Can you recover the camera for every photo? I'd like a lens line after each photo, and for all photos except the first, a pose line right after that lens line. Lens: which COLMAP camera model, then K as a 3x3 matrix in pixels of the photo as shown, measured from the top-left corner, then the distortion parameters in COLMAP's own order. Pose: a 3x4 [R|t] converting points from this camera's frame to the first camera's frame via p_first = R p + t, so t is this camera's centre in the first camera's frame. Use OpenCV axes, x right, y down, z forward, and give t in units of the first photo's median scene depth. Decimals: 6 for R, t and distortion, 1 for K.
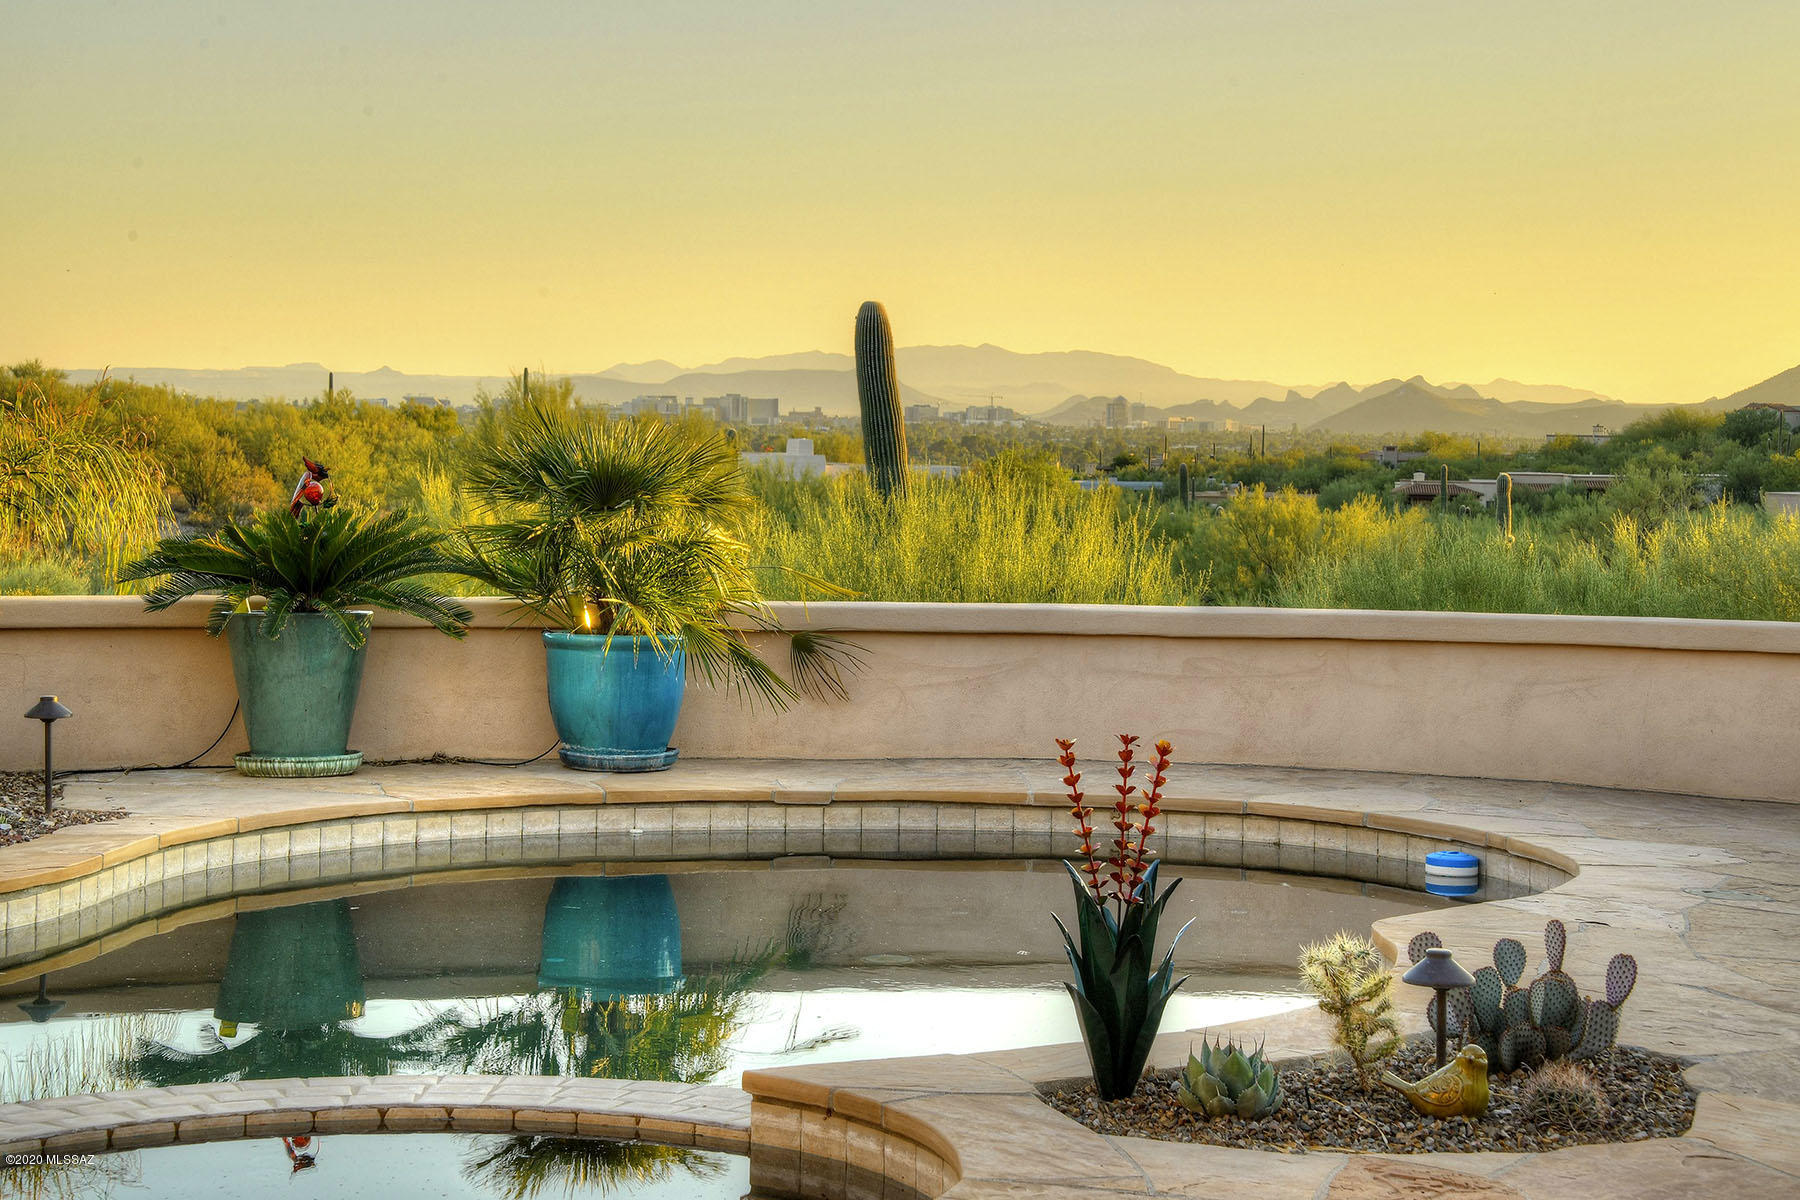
lens RADIAL K [[3846.3, 0, 902.1], [0, 3846.3, 599.4], [0, 0, 1]] dist [0.629835, 0.000000]
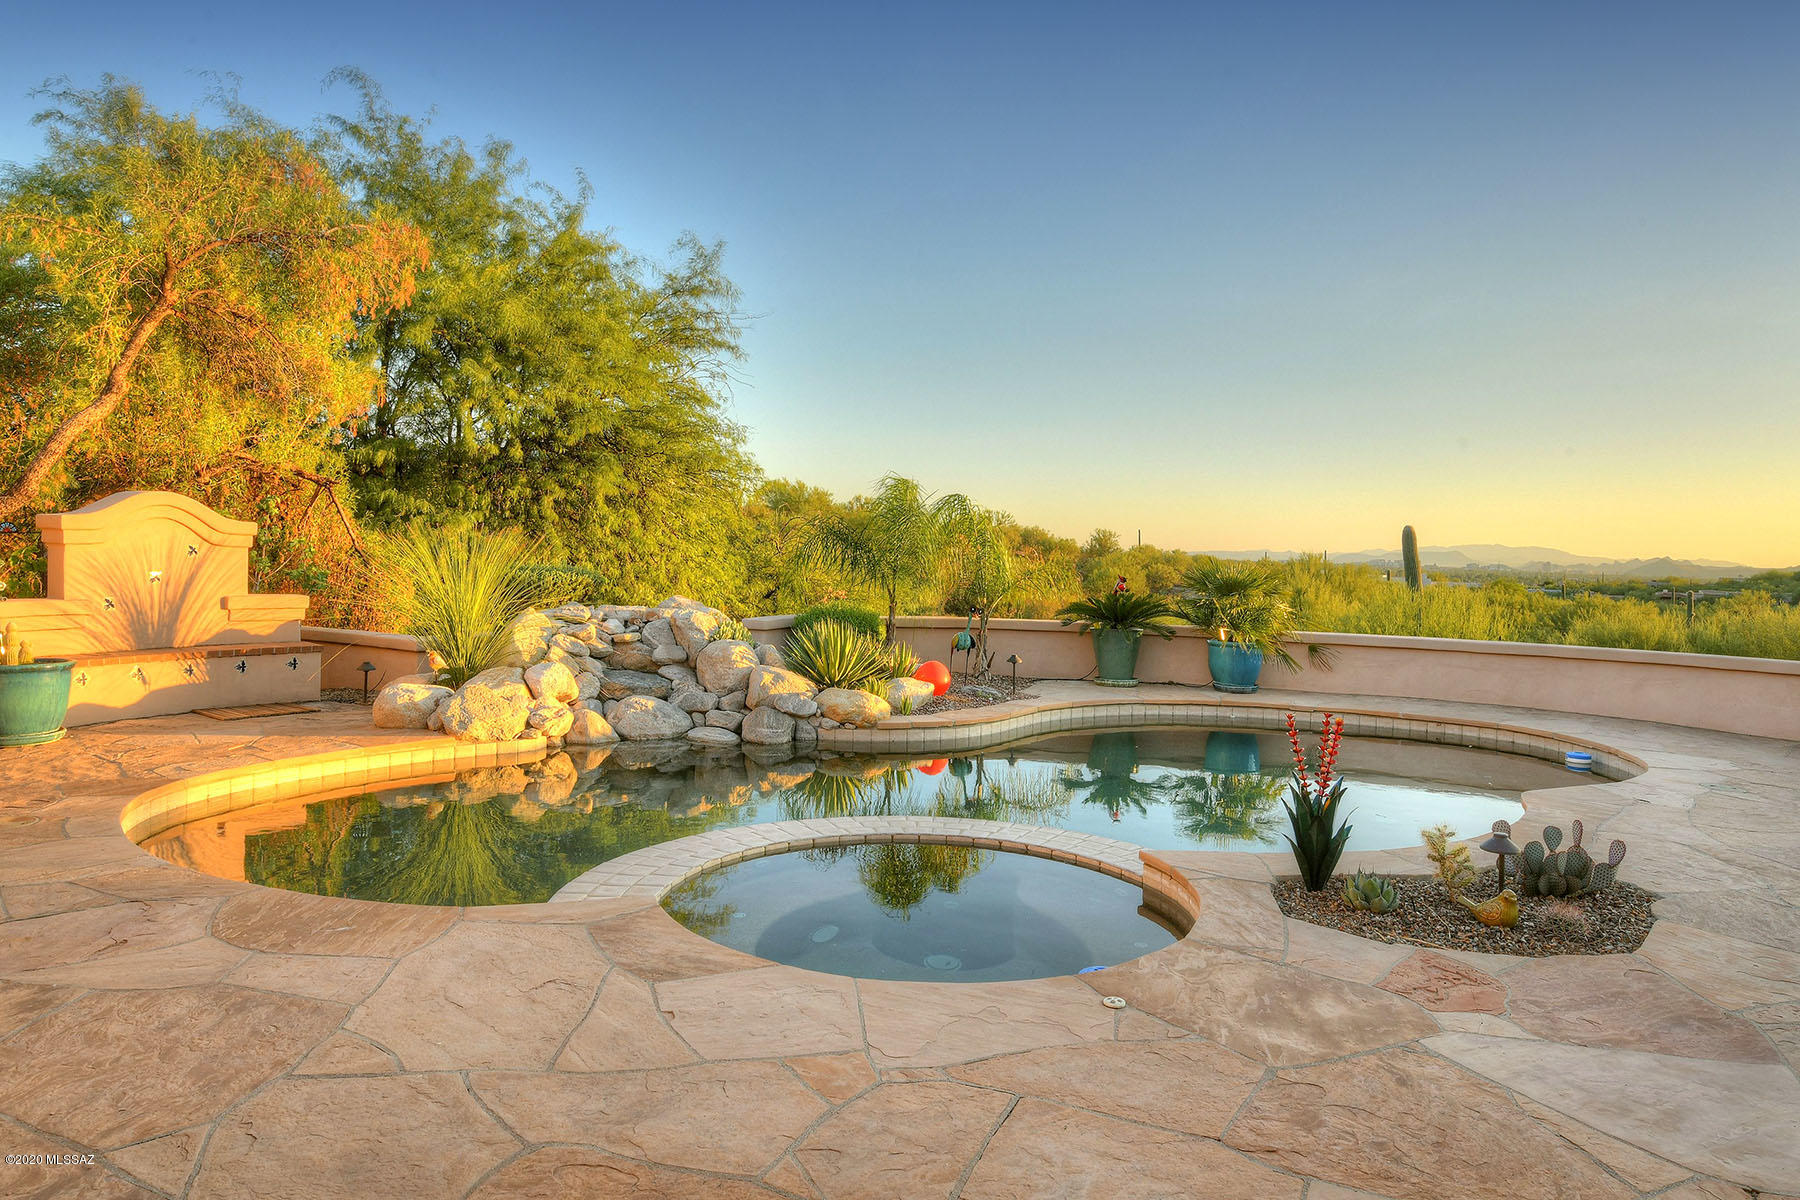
lens RADIAL K [[1087.3, 0, 893.3], [0, 1087.3, 582.8], [0, 0, 1]] dist [0.004317, -0.005286]
pose [[0.883373, 0.022322, -0.468139, 0.072579], [-0.035936, 0.999151, -0.020169, -0.008335], [0.467292, 0.034640, 0.883424, 0.224381]]
